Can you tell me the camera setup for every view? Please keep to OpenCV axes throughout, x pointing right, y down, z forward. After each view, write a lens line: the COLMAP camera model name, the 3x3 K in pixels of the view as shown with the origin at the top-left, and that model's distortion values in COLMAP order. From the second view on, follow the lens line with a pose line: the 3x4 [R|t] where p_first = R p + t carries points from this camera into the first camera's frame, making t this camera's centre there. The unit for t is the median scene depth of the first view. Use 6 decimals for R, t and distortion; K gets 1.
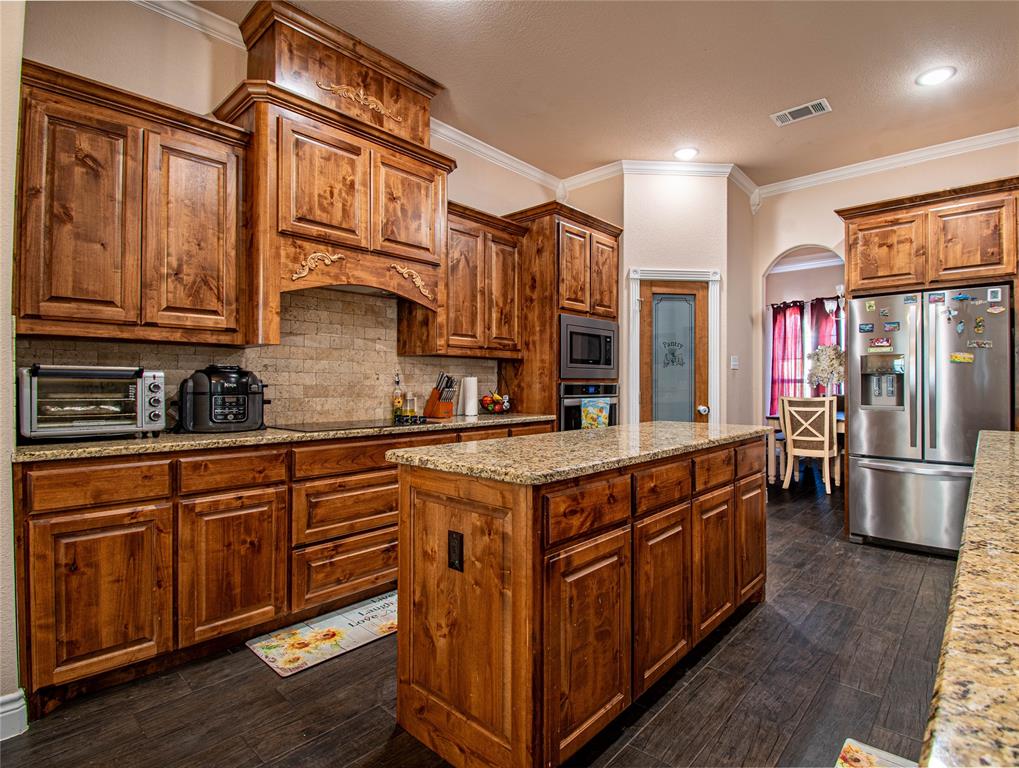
lens RADIAL K [[509.9, 0, 563.7], [0, 509.9, 384.8], [0, 0, 1]] dist [0.000828, -0.000458]
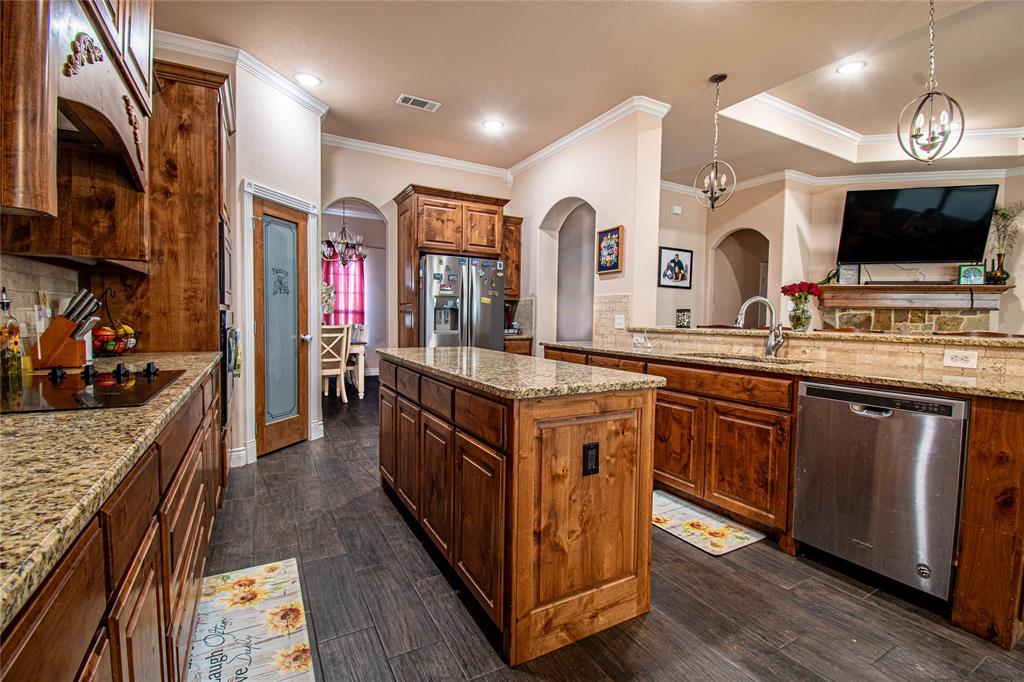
lens RADIAL K [[454.5, 0, 512.0], [0, 454.5, 341.0], [0, 0, 1]] dist [0.019832, -0.025917]
pose [[0.361342, -0.042785, 0.931451, -0.535662], [-0.014804, 0.998558, 0.051610, 0.000775], [-0.932316, -0.032438, 0.360187, 0.343898]]
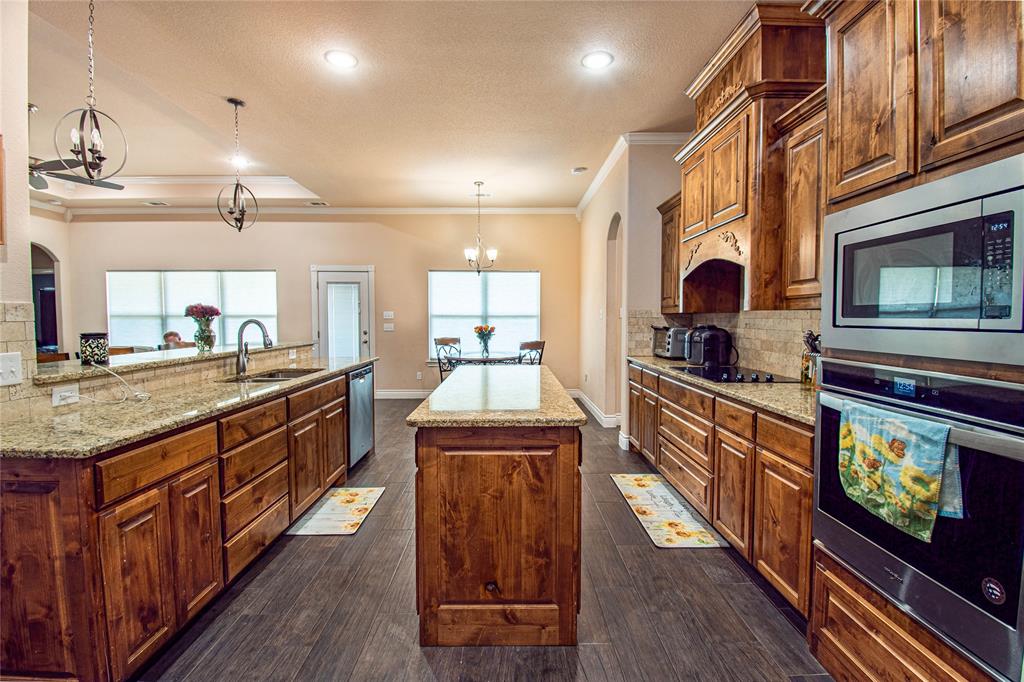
lens RADIAL K [[454.5, 0, 512.0], [0, 454.5, 341.0], [0, 0, 1]] dist [0.019832, -0.025917]
pose [[-0.763523, 0.035312, -0.644814, 0.540304], [0.000629, 0.998544, 0.053939, -0.046217], [0.645780, 0.040778, -0.762434, 1.207841]]
